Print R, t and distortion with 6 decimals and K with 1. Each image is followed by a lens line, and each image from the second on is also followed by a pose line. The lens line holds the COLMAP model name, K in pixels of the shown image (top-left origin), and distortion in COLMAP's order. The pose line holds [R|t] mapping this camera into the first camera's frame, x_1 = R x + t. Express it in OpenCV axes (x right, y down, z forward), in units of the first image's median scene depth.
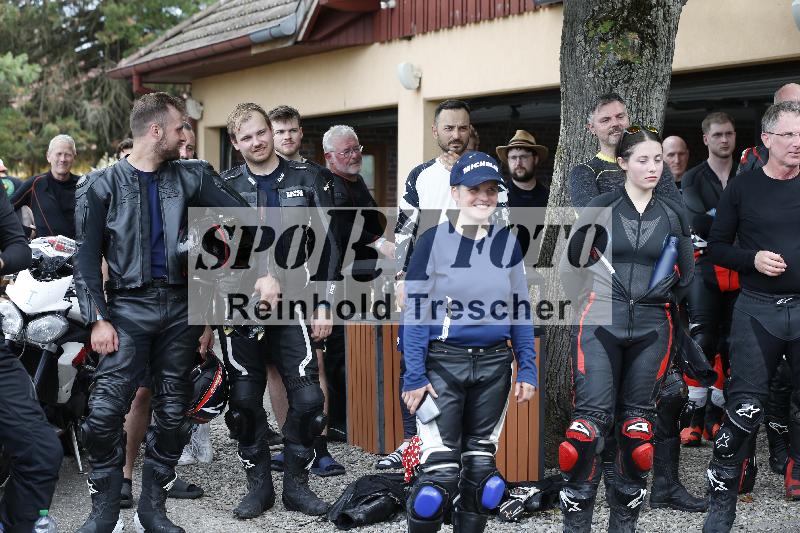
lens RADIAL K [[1962.1, 0, 400.0], [0, 1962.1, 266.5], [0, 0, 1]] dist [-0.027262, 0.110389]
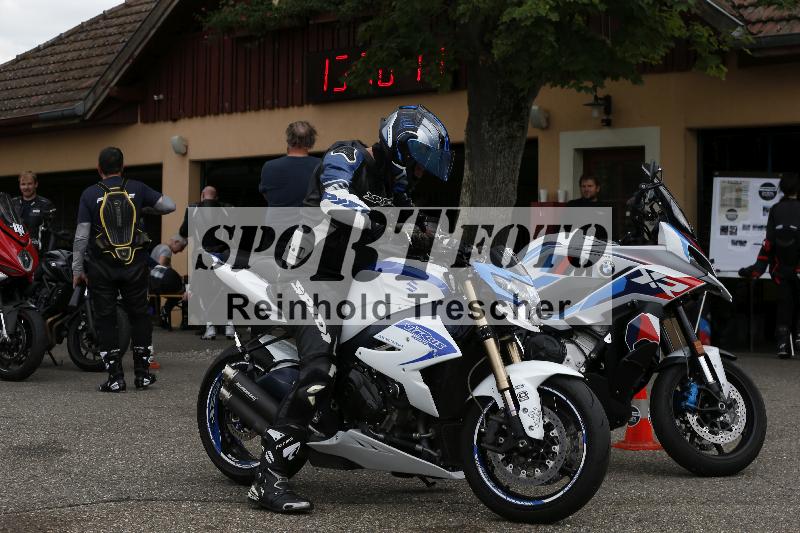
lens RADIAL K [[1605.9, 0, 400.0], [0, 1605.9, 266.5], [0, 0, 1]] dist [-0.014467, -2.994533]
pose [[0.920707, 0.001956, 0.390250, -0.312788], [0.009926, 0.999547, -0.028429, 0.033512], [-0.390129, 0.030049, 0.920270, -0.203052]]
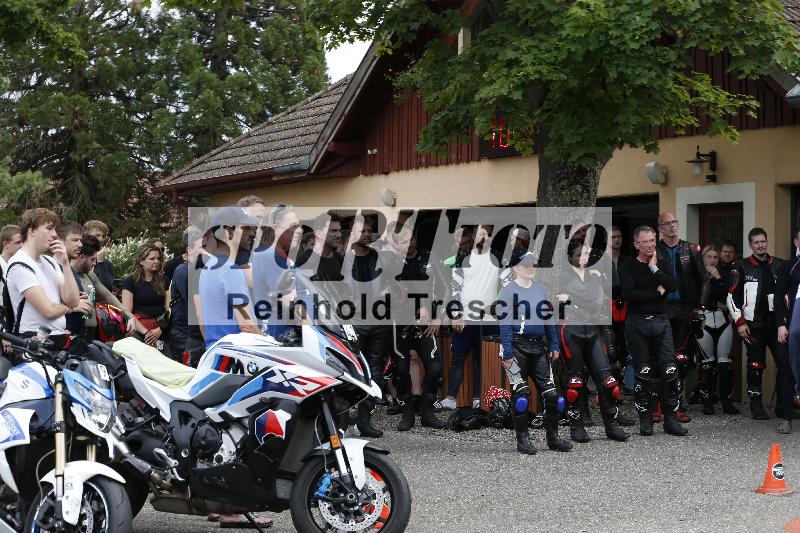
lens RADIAL K [[1605.9, 0, 400.0], [0, 1605.9, 266.5], [0, 0, 1]] dist [-0.014467, -2.994533]
pose [[0.994341, 0.001470, 0.106228, -0.121695], [0.002948, 0.999138, -0.041416, 0.014239], [-0.106197, 0.041495, 0.993479, -0.299198]]
